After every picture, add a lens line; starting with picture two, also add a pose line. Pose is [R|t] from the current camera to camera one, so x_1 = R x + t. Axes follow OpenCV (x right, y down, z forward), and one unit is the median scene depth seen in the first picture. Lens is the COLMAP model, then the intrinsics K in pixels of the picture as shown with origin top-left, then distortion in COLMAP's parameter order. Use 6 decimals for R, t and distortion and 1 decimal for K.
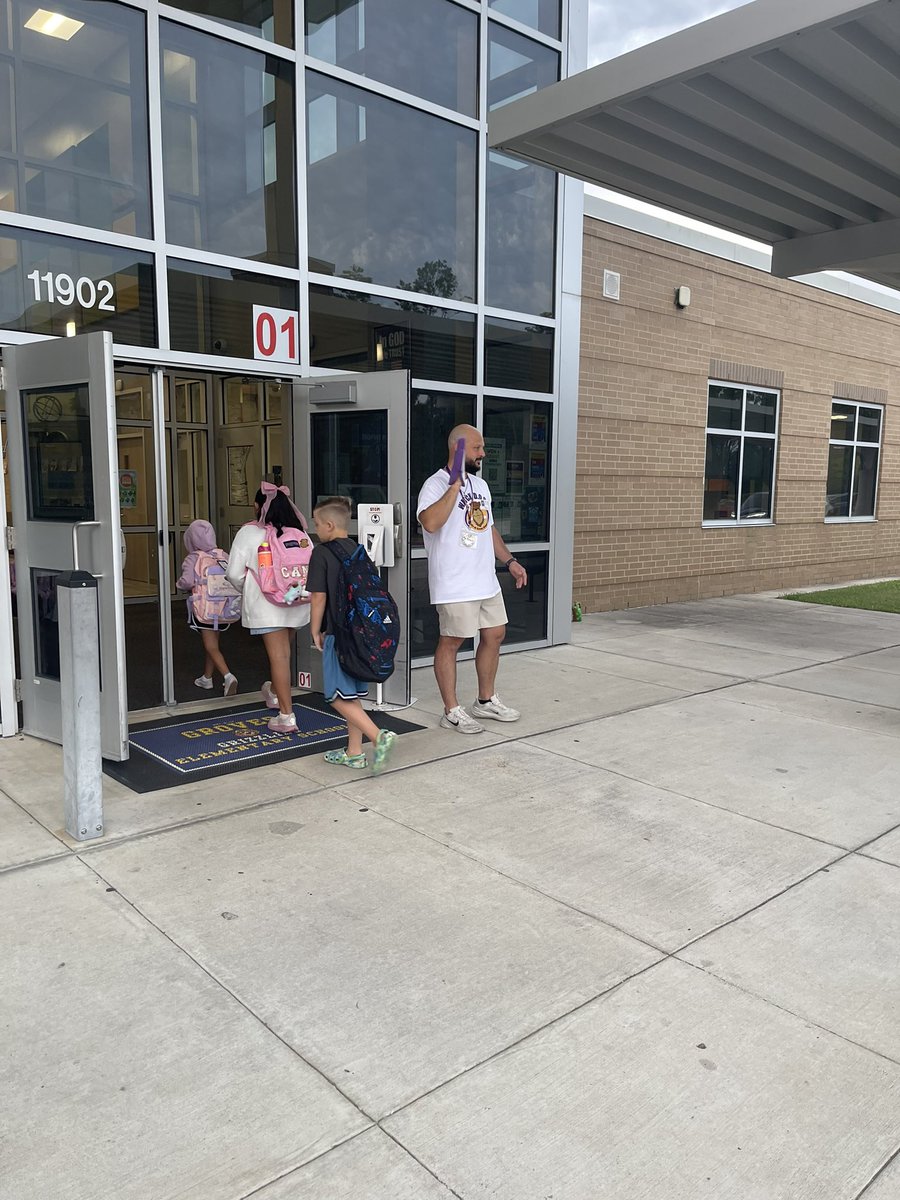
lens RADIAL K [[905.0, 0, 449.2], [0, 905.0, 605.6], [0, 0, 1]] dist [0.057394, -0.013938]
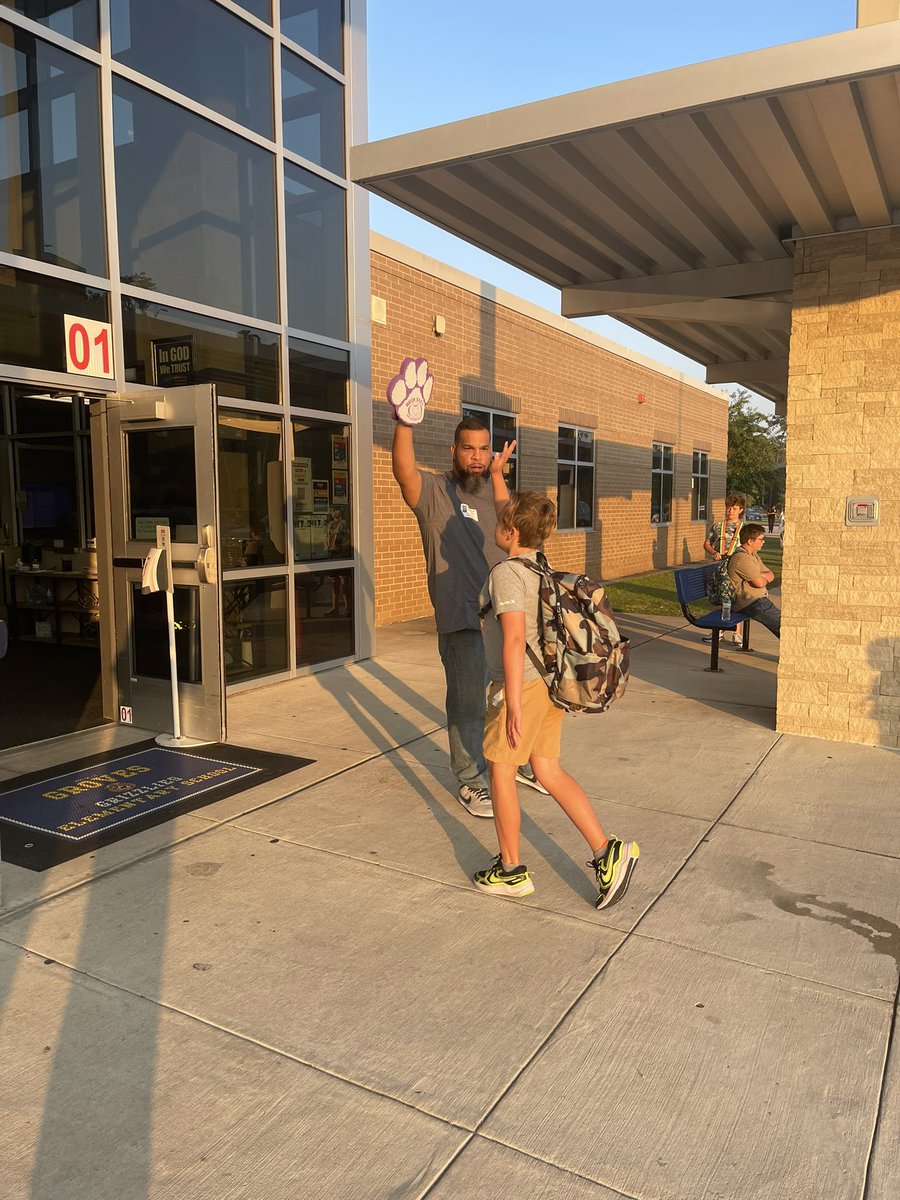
lens RADIAL K [[905.0, 0, 443.5], [0, 905.0, 598.4], [0, 0, 1]] dist [0.057394, -0.013938]
pose [[0.950643, -0.042772, 0.307323, -0.142285], [0.049766, 0.998649, -0.014952, -0.008054], [-0.306269, 0.029508, 0.951488, 0.002966]]
